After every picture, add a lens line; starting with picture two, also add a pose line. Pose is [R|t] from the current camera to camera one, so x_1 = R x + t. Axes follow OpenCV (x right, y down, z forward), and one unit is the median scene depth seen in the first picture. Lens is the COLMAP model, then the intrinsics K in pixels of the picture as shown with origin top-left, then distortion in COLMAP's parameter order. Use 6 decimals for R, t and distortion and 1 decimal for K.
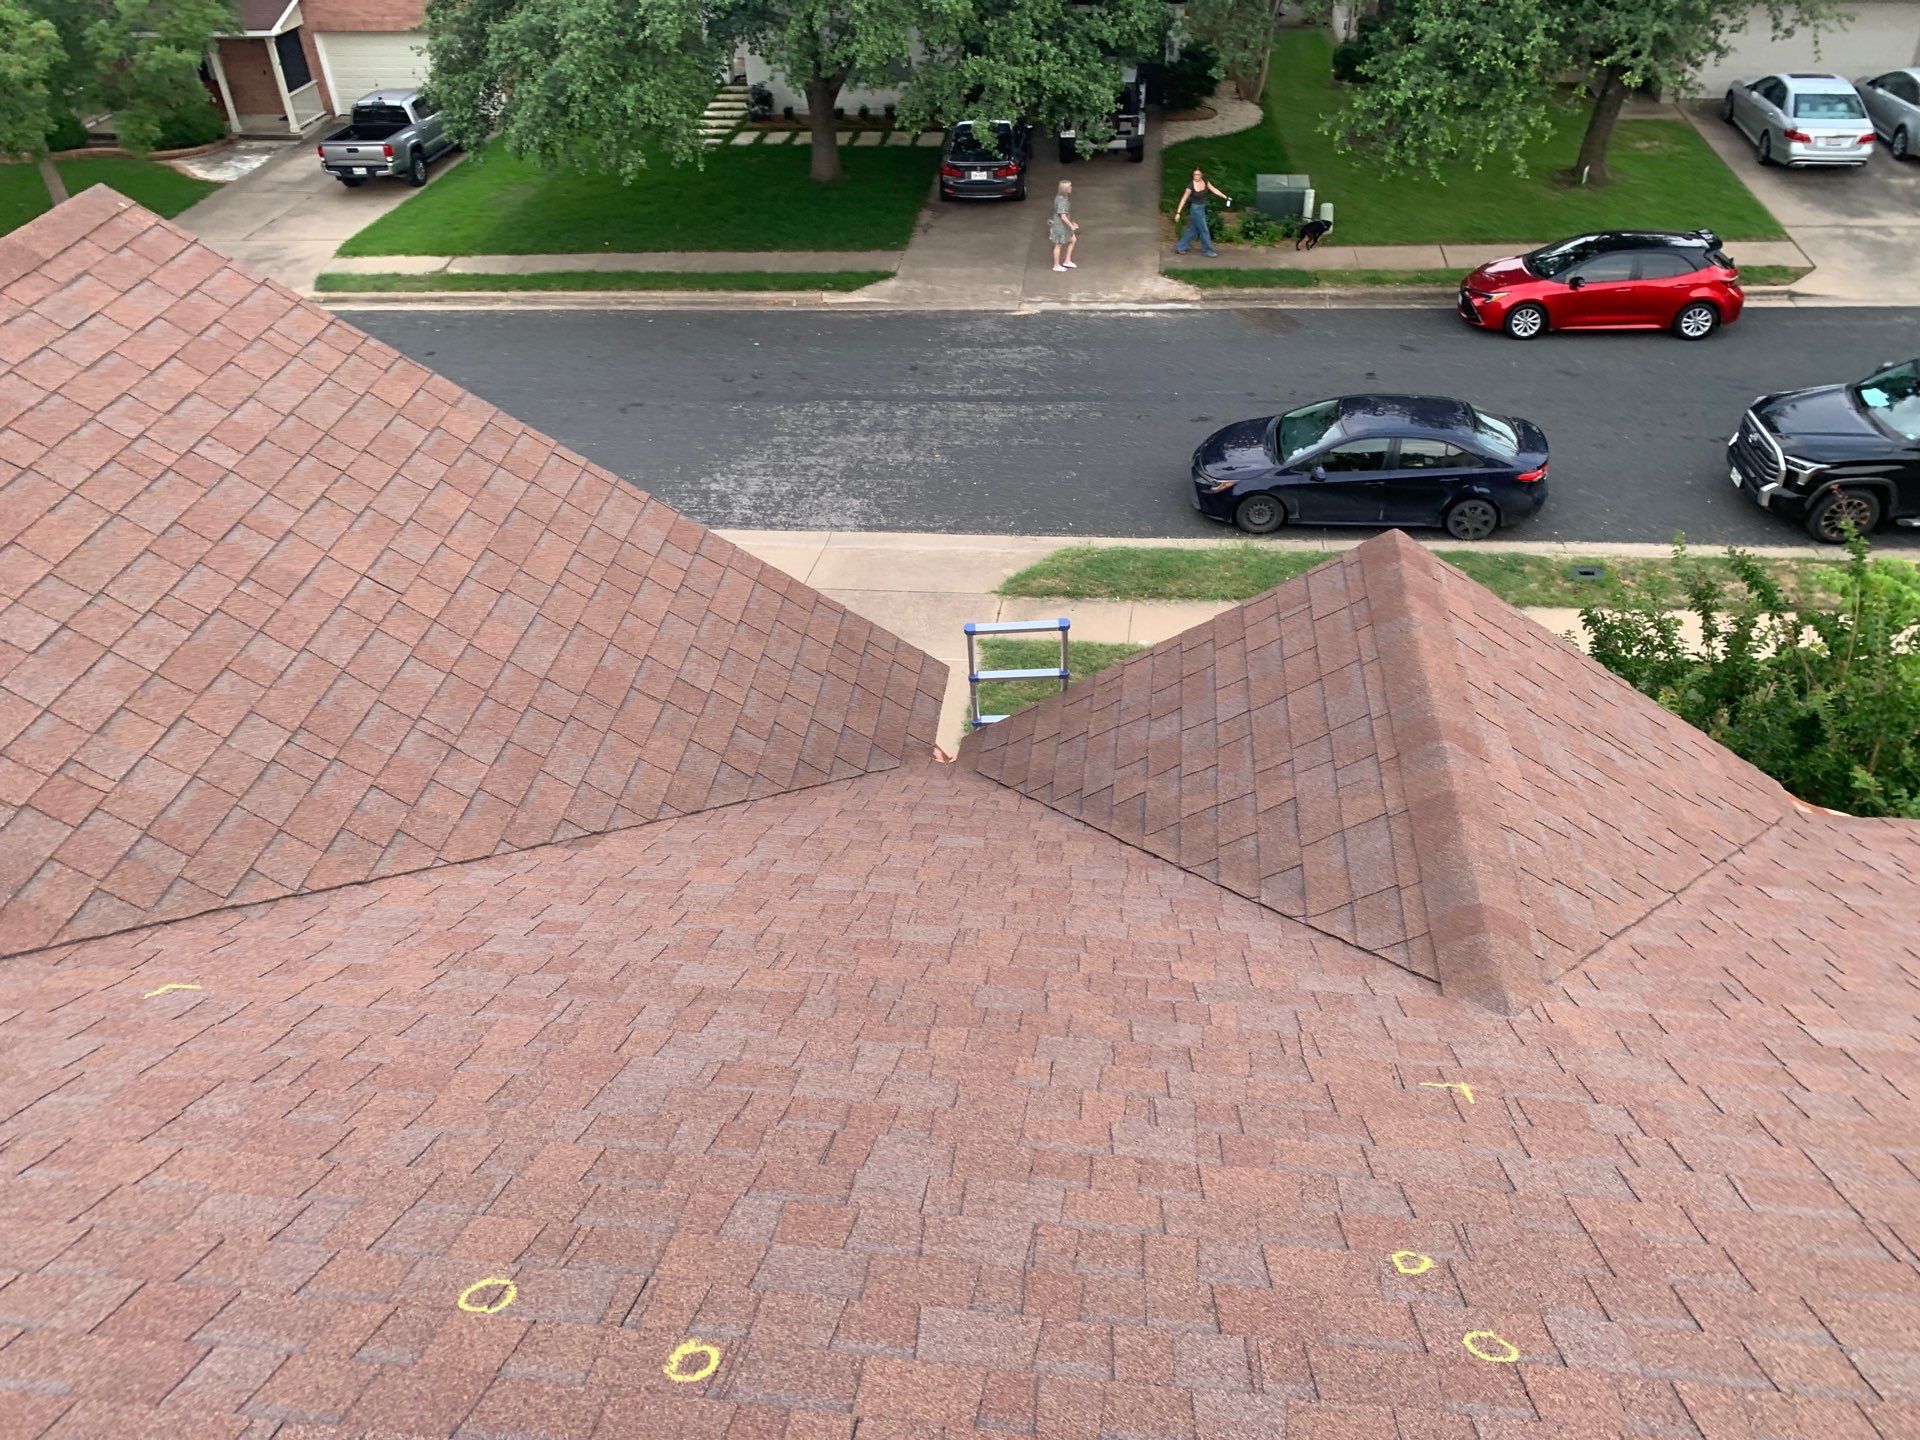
lens RADIAL K [[1452.9, 0, 986.0], [0, 1452.9, 741.2], [0, 0, 1]] dist [0.033905, -0.041508]
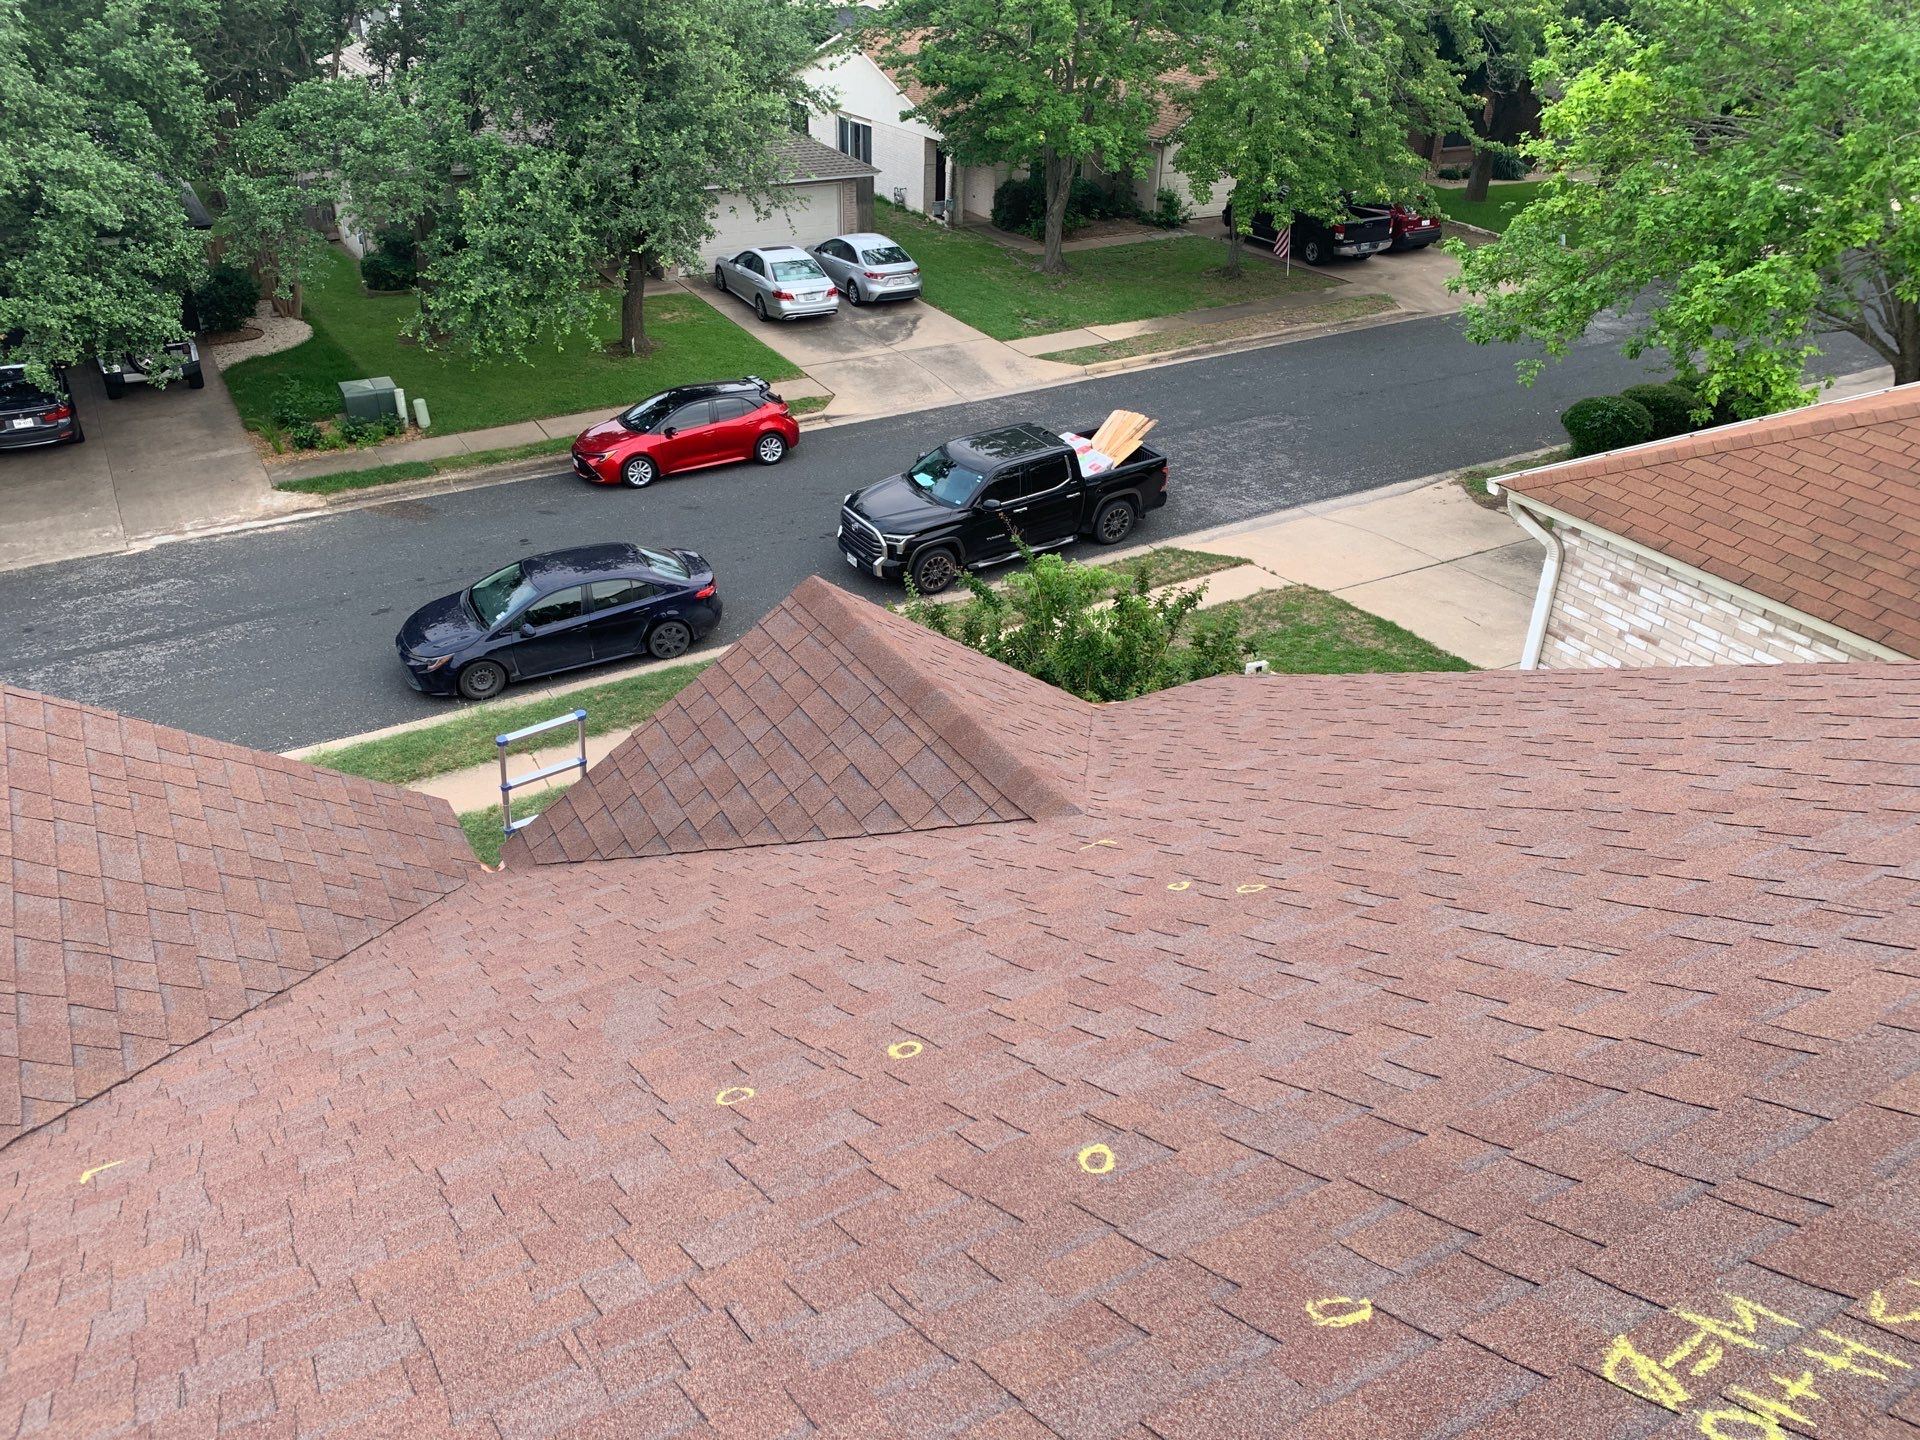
lens RADIAL K [[1452.9, 0, 966.8], [0, 1452.9, 751.7], [0, 0, 1]] dist [0.033905, -0.041508]
pose [[0.799214, -0.268993, 0.537495, -0.095863], [0.328076, 0.944530, -0.015127, 0.019086], [-0.503611, 0.188429, 0.843131, -0.041919]]
